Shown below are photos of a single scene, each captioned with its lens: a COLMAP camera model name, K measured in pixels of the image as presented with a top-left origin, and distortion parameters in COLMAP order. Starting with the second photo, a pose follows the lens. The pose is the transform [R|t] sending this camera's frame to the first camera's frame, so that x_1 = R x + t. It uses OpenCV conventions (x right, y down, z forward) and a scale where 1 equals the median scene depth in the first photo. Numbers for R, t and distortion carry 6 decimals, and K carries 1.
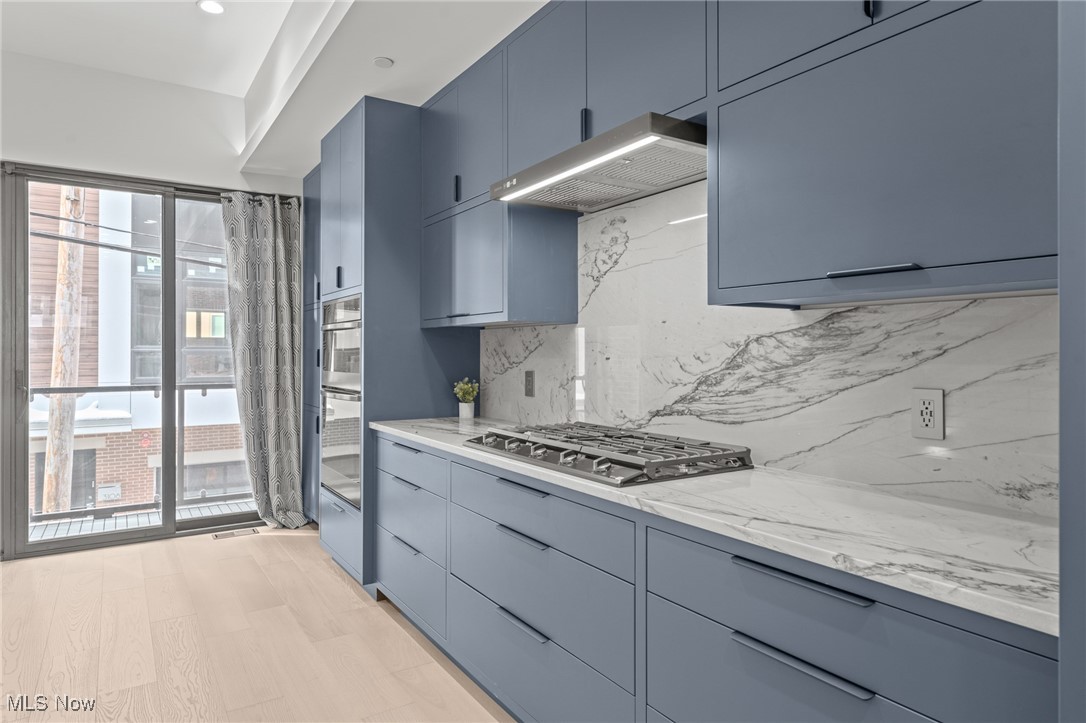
lens RADIAL K [[654.9, 0, 546.4], [0, 654.9, 350.0], [0, 0, 1]] dist [0.001727, 0.000288]
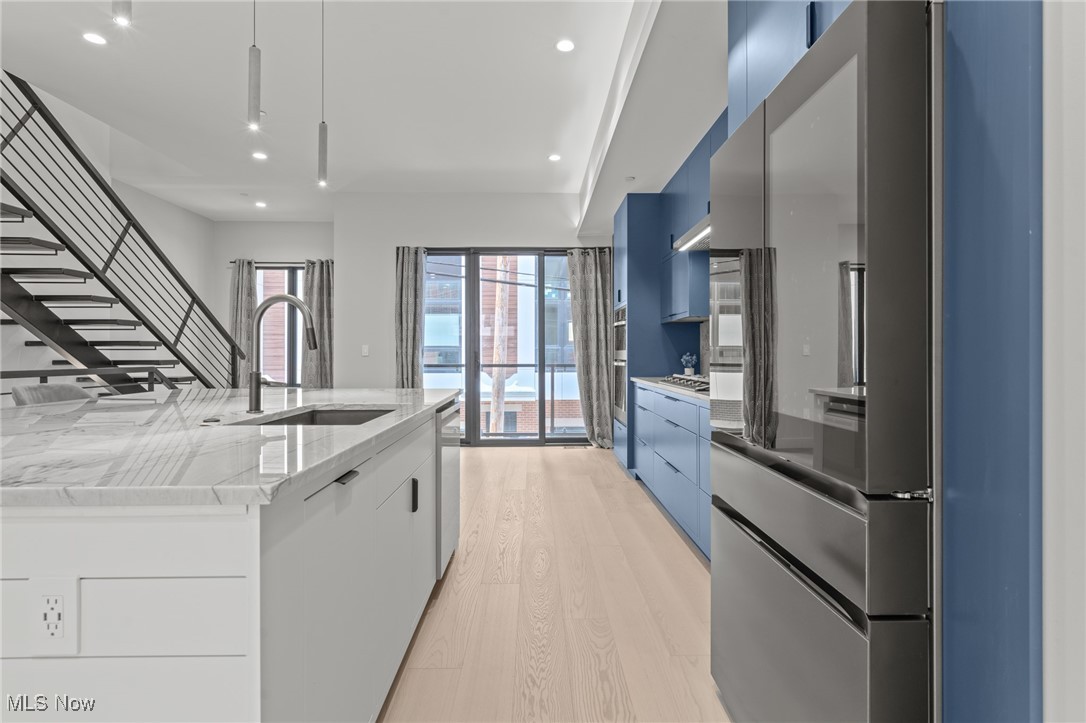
lens RADIAL K [[568.5, 0, 547.5], [0, 568.5, 353.4], [0, 0, 1]] dist [0.002140, 0.000348]
pose [[0.849152, -0.002619, -0.528143, 0.357379], [0.003365, 0.999994, 0.000452, 0.045411], [0.528138, -0.002161, 0.849156, -0.430424]]
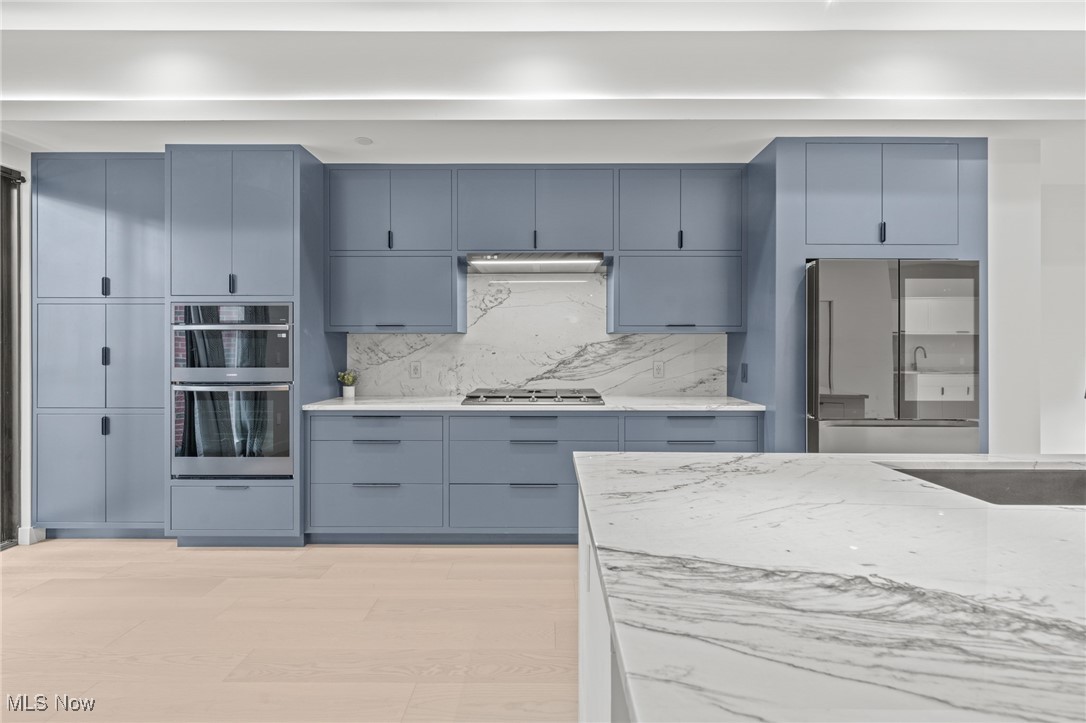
lens RADIAL K [[445.2, 0, 548.6], [0, 445.2, 350.6], [0, 0, 1]] dist [0.000083, -0.000074]
pose [[0.548318, -0.002733, 0.836265, -0.740539], [-0.002571, 0.999984, 0.004954, -0.000981], [-0.836266, -0.004866, 0.548303, 0.138891]]
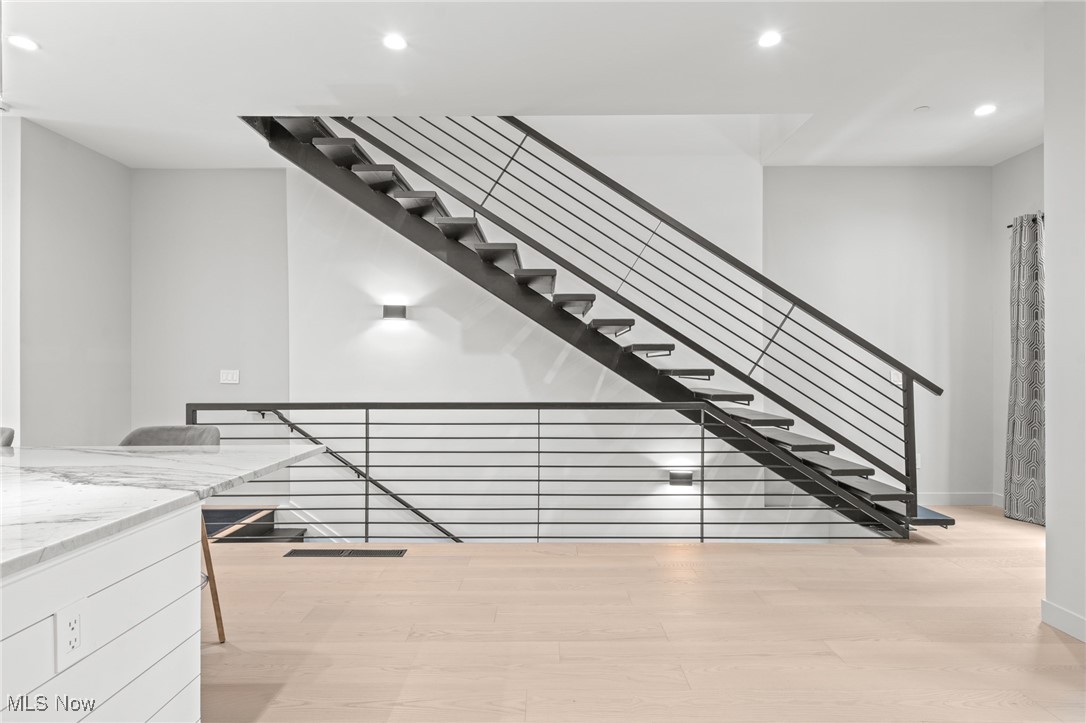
lens RADIAL K [[564.2, 0, 543.0], [0, 564.2, 361.5], [0, 0, 1]] dist [0.005865, 0.001625]
pose [[-0.552123, -0.007439, -0.833730, -0.275177], [0.003448, 0.999931, -0.011205, 0.003517], [0.833756, -0.009061, -0.552059, 0.771672]]
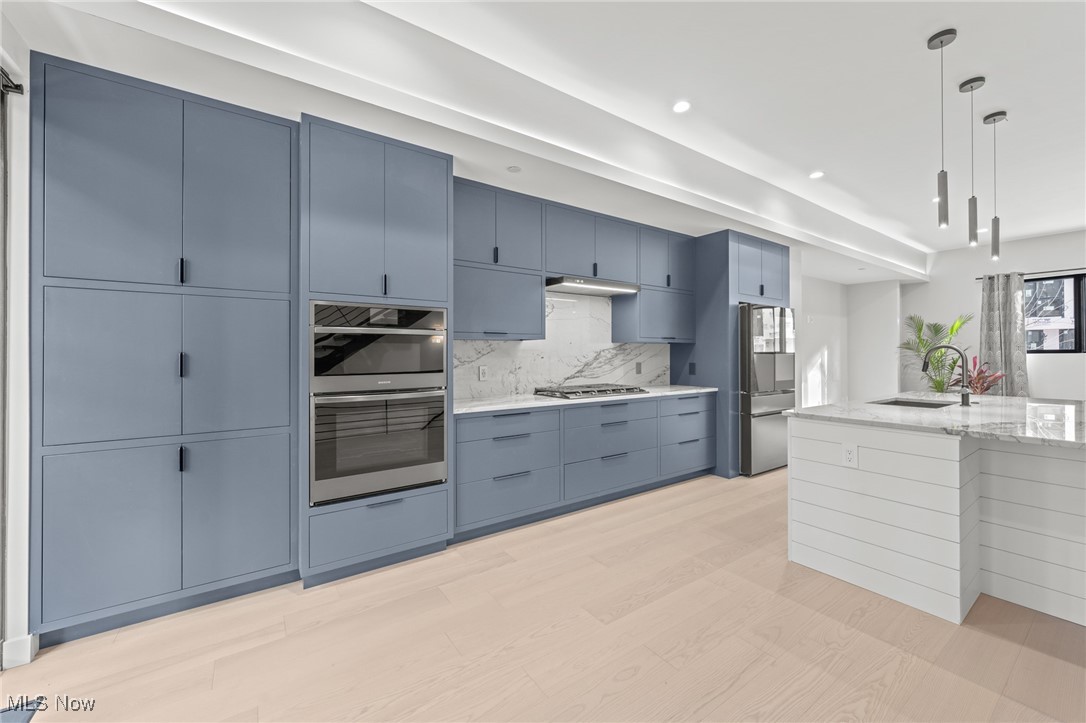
lens RADIAL K [[421.2, 0, 546.2], [0, 421.2, 352.7], [0, 0, 1]] dist [-0.000311, 0.000018]
pose [[-0.027190, 0.002783, 0.999626, -1.125631], [-0.000779, 0.999996, -0.002806, 0.000345], [-0.999630, -0.000855, -0.027187, 0.854175]]
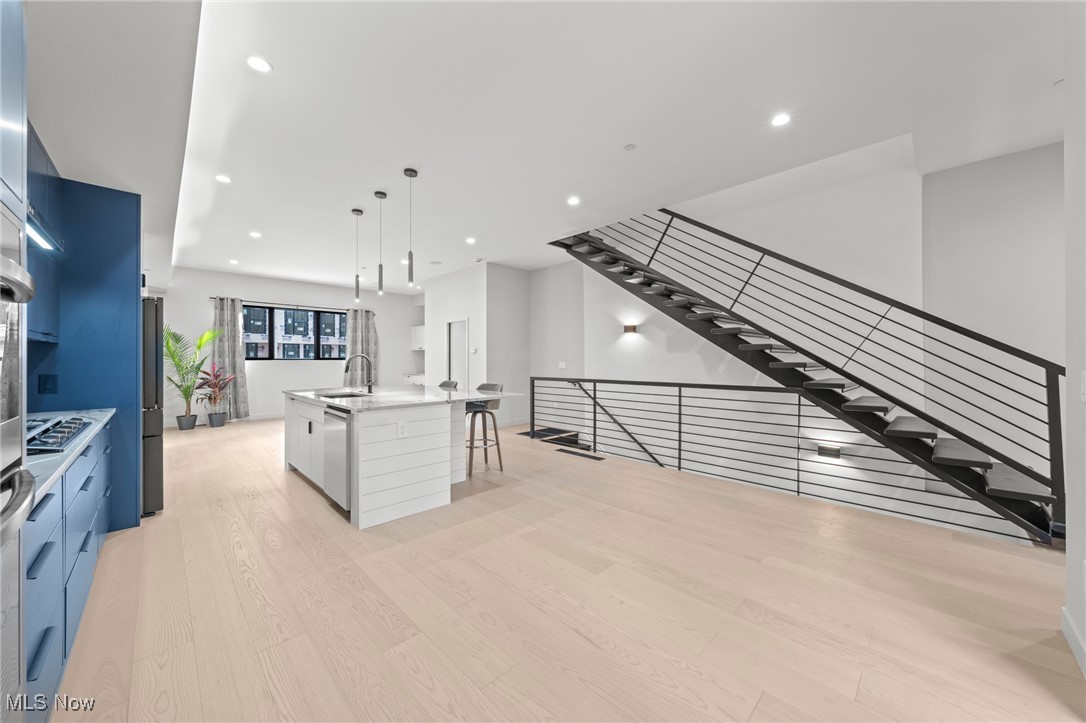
lens RADIAL K [[391.8, 0, 545.3], [0, 391.8, 358.9], [0, 0, 1]] dist [0.000206, -0.000089]
pose [[-0.980612, -0.001049, -0.195958, -0.576634], [0.000093, 0.999983, -0.005818, 0.002554], [0.195961, -0.005724, -0.980595, 1.345801]]
